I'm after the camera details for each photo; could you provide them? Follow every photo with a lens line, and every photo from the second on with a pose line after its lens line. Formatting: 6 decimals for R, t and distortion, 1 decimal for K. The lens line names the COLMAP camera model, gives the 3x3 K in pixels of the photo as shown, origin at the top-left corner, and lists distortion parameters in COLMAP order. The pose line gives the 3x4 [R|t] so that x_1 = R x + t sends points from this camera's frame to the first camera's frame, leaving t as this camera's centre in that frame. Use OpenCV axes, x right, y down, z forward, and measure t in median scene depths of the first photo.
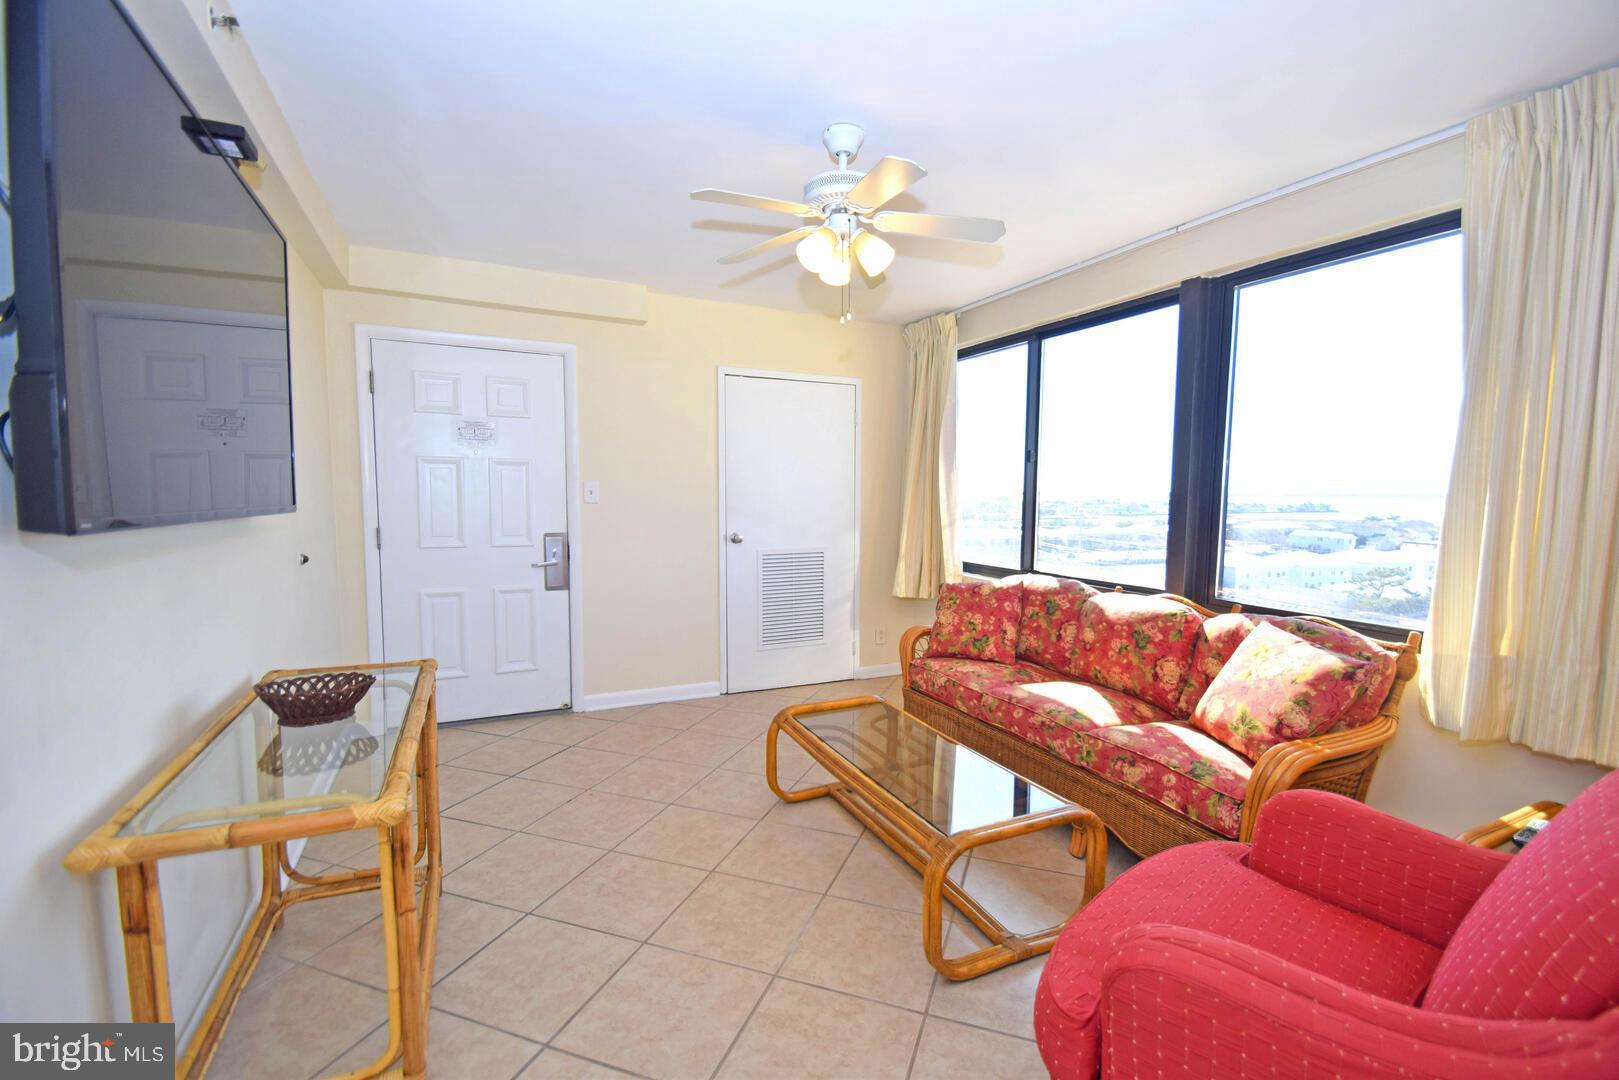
lens RADIAL K [[717.7, 0, 823.5], [0, 717.7, 545.2], [0, 0, 1]] dist [0.004508, -0.000634]
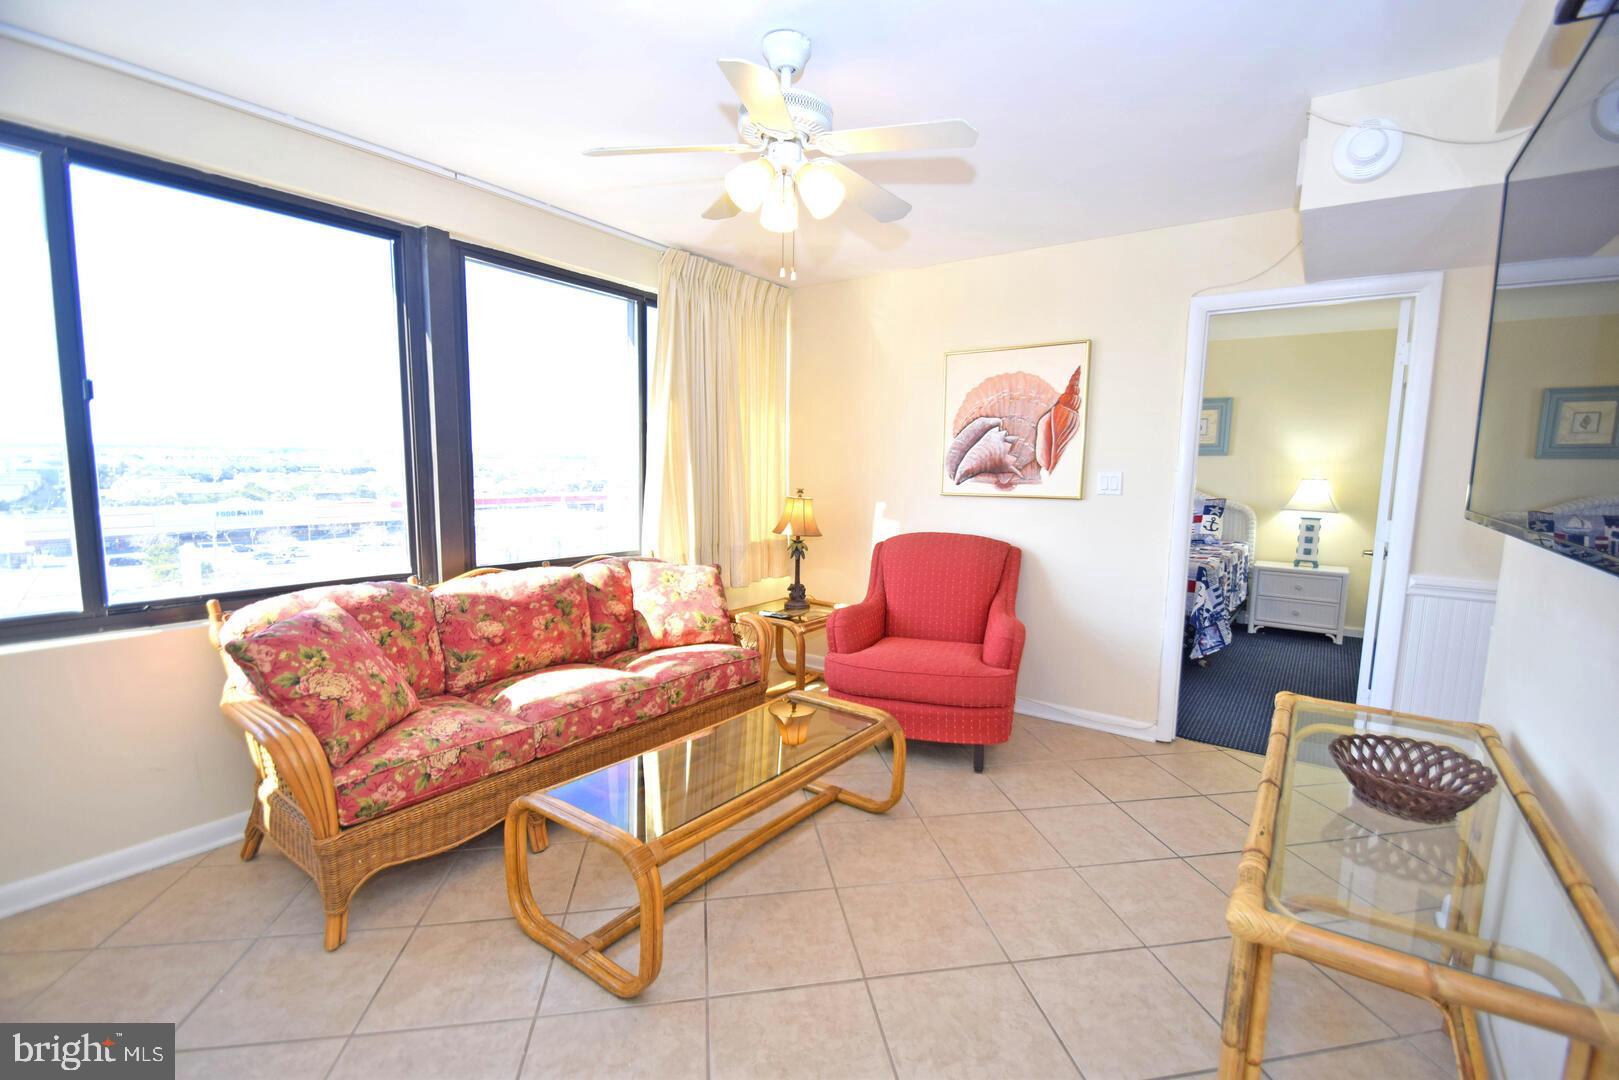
lens RADIAL K [[717.7, 0, 826.9], [0, 717.7, 543.0], [0, 0, 1]] dist [0.004508, -0.000634]
pose [[-0.489519, -0.120413, 0.863639, -0.664953], [0.037455, 0.986602, 0.158787, -0.117384], [-0.871188, 0.110076, -0.478450, 1.207657]]
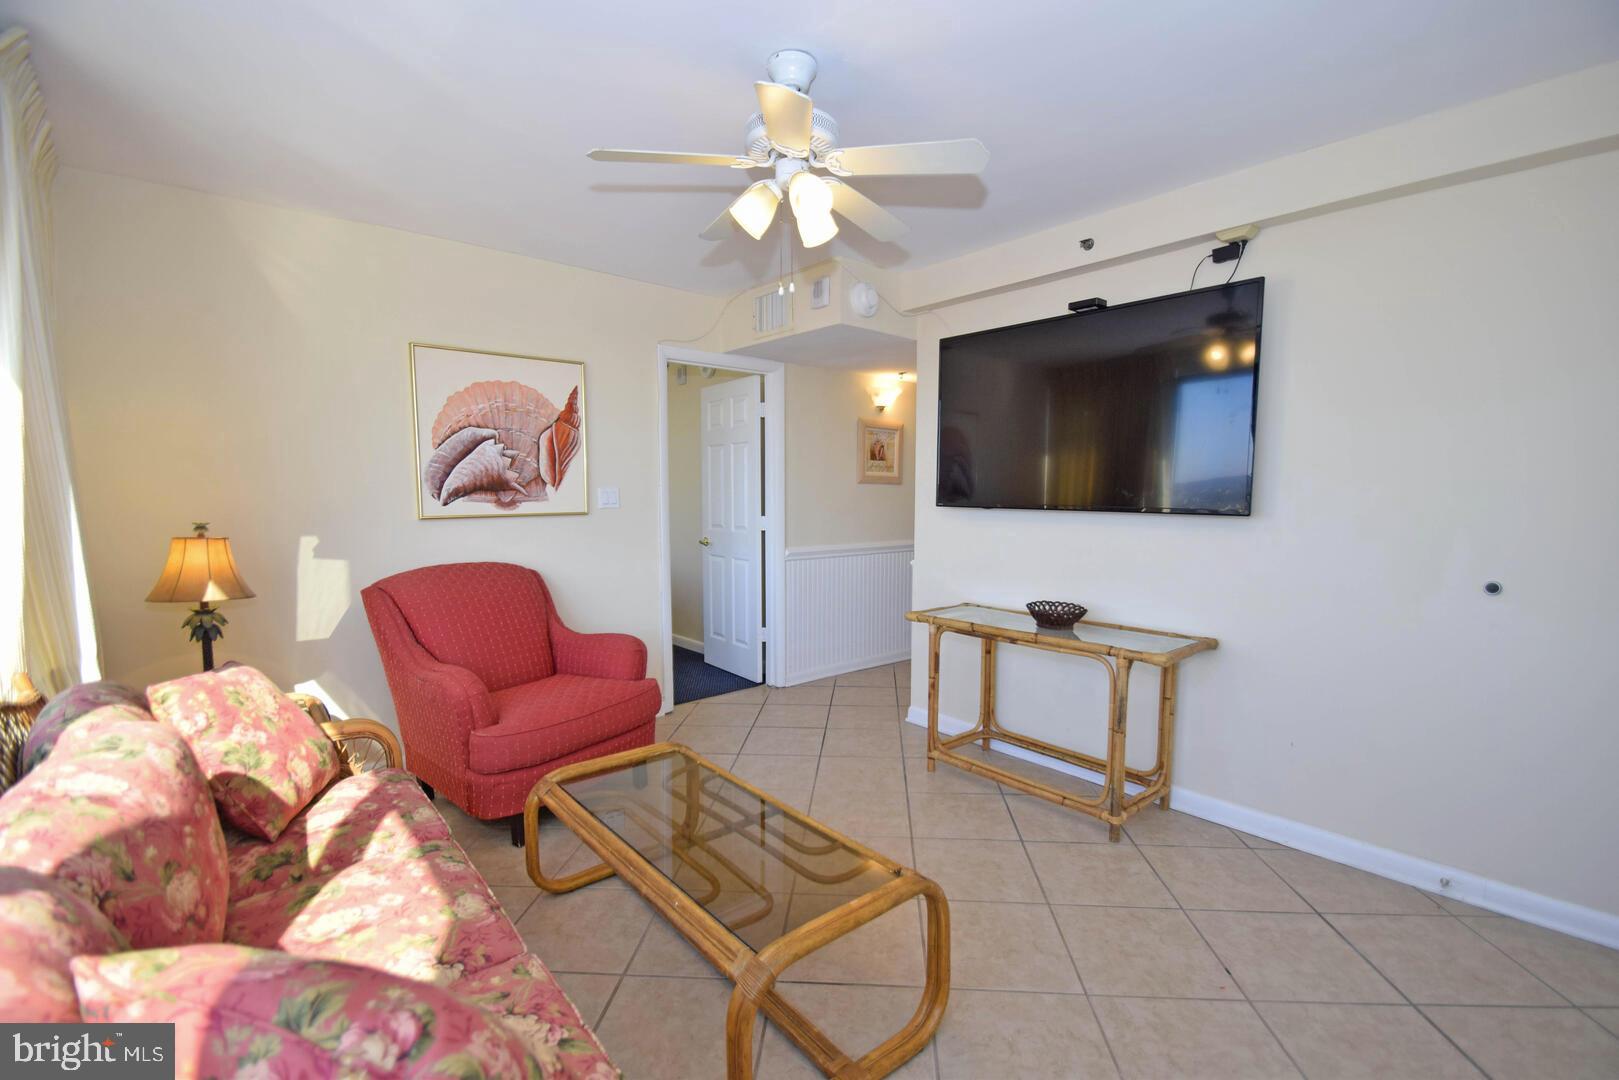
lens RADIAL K [[717.7, 0, 822.1], [0, 717.7, 538.7], [0, 0, 1]] dist [0.004508, -0.000634]
pose [[-0.966188, 0.002239, -0.257830, 0.183136], [-0.031877, 0.991253, 0.128067, -0.112821], [0.255861, 0.131956, -0.957665, 1.595871]]
